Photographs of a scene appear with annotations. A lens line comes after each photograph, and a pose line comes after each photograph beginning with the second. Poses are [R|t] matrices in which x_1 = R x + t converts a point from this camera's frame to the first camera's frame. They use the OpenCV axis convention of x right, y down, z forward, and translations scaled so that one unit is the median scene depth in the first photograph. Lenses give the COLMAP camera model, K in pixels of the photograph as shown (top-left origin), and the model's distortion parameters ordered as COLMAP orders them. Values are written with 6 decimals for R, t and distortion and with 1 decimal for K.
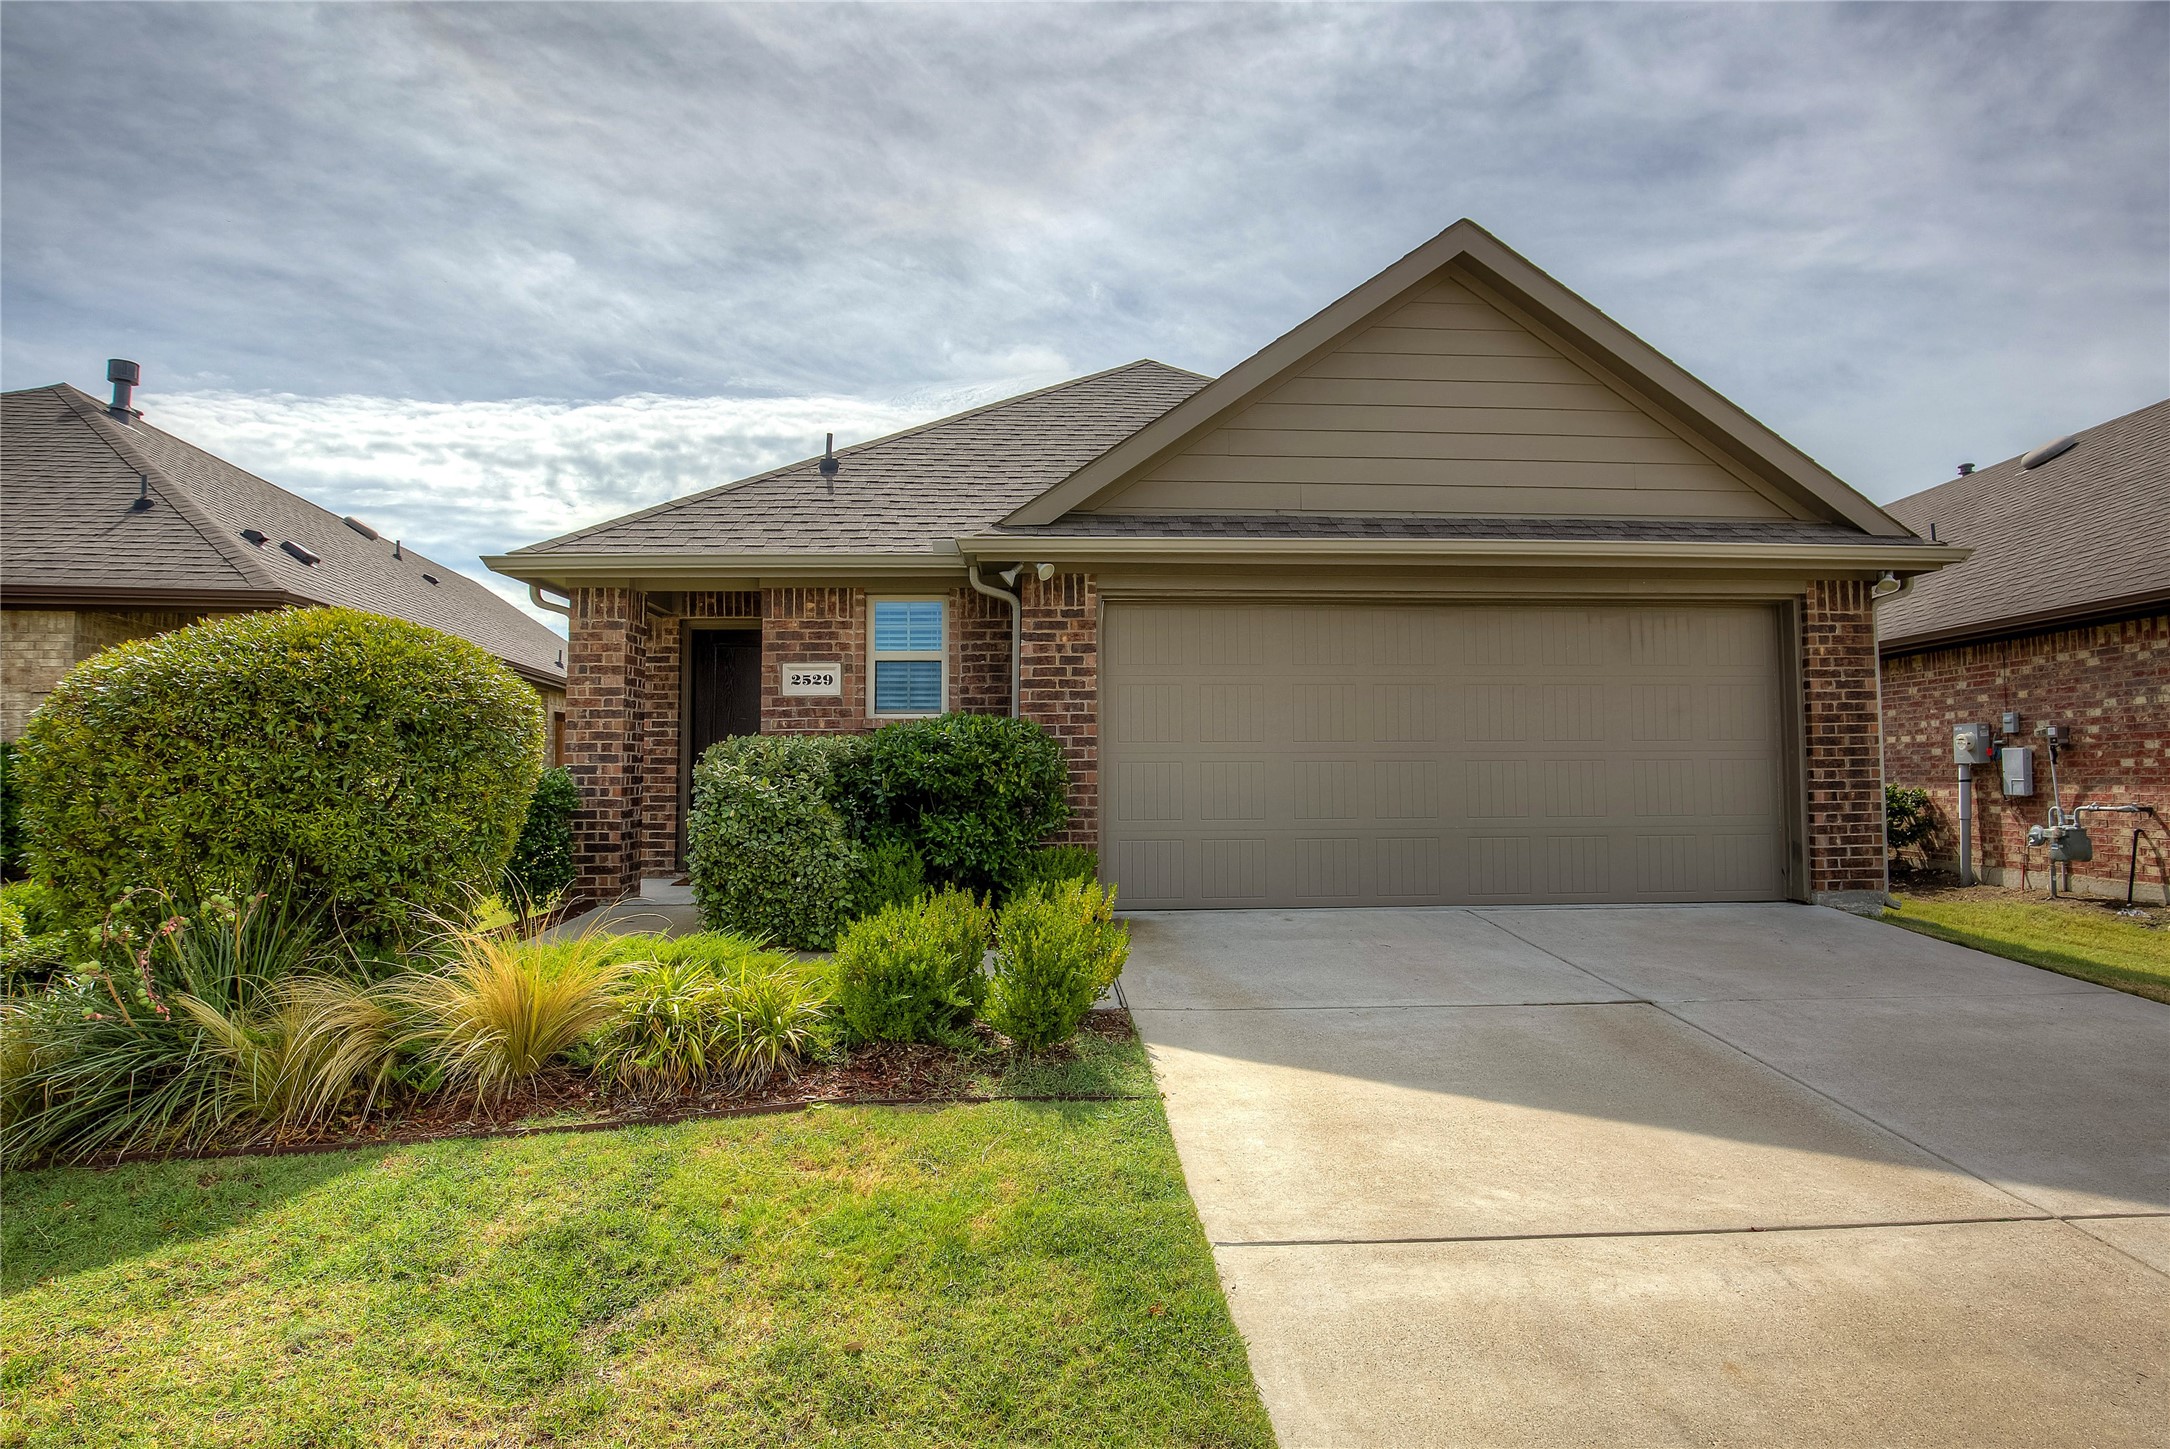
lens RADIAL K [[1036.8, 0, 1089.4], [0, 1036.8, 719.1], [0, 0, 1]] dist [-0.028084, 0.000022]
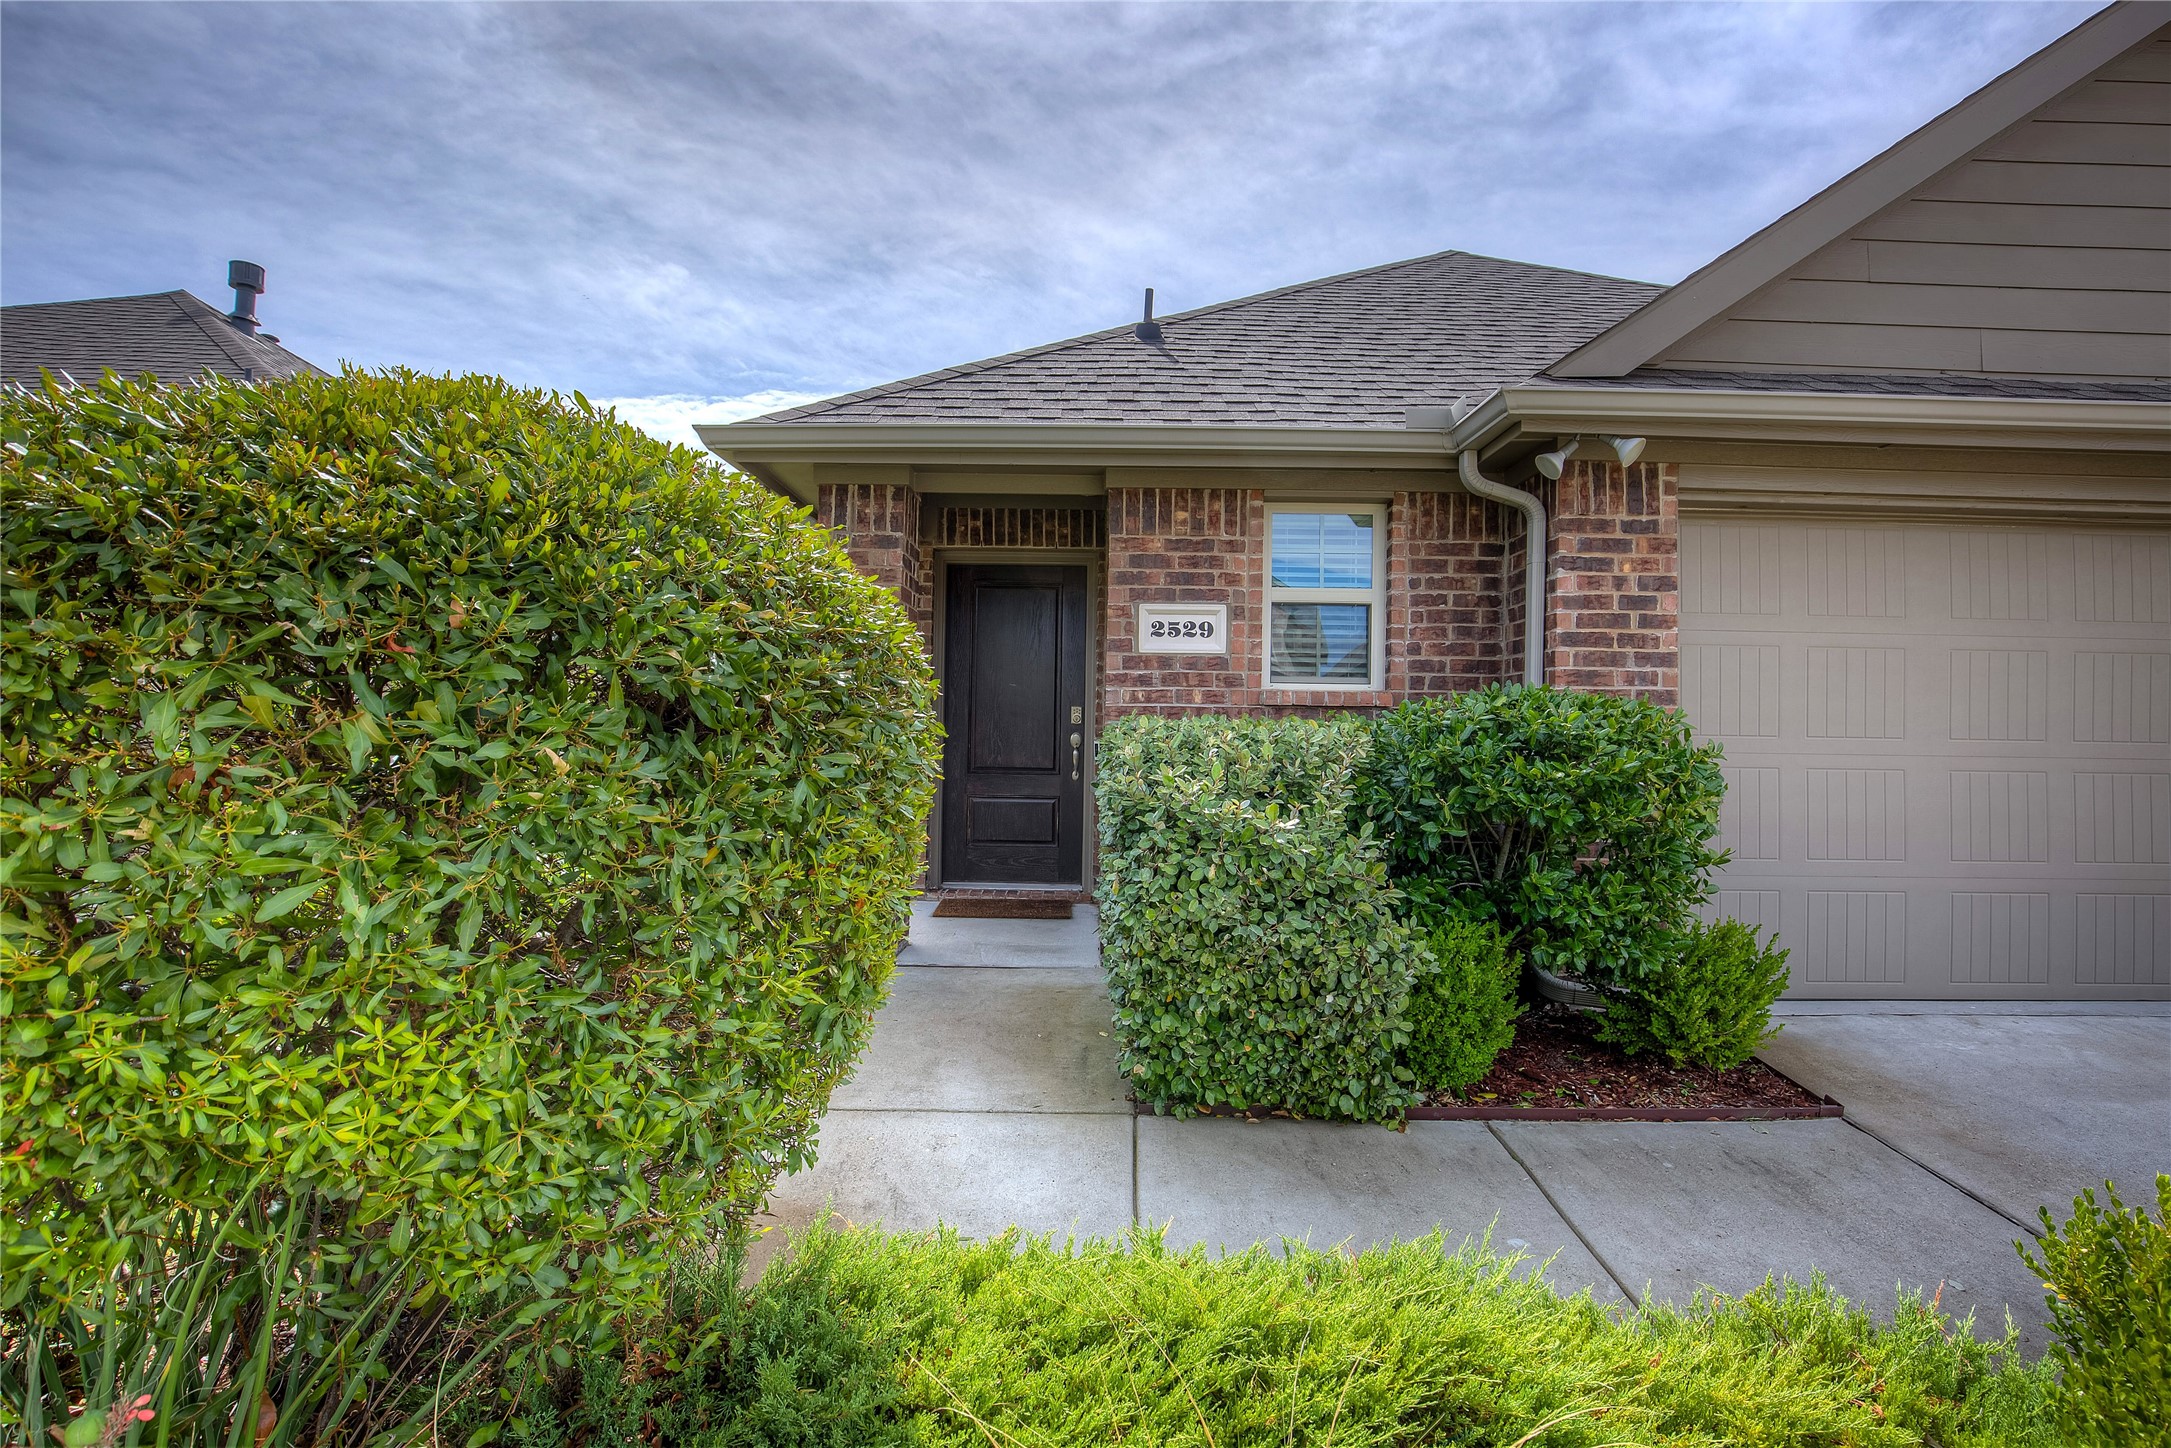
lens RADIAL K [[985.7, 0, 1134.8], [0, 985.7, 717.0], [0, 0, 1]] dist [-0.029052, 0.000570]
pose [[0.998681, 0.019384, -0.047546, -0.280859], [-0.017908, 0.999351, 0.031261, -0.001357], [0.048121, -0.030369, 0.998380, 0.391362]]
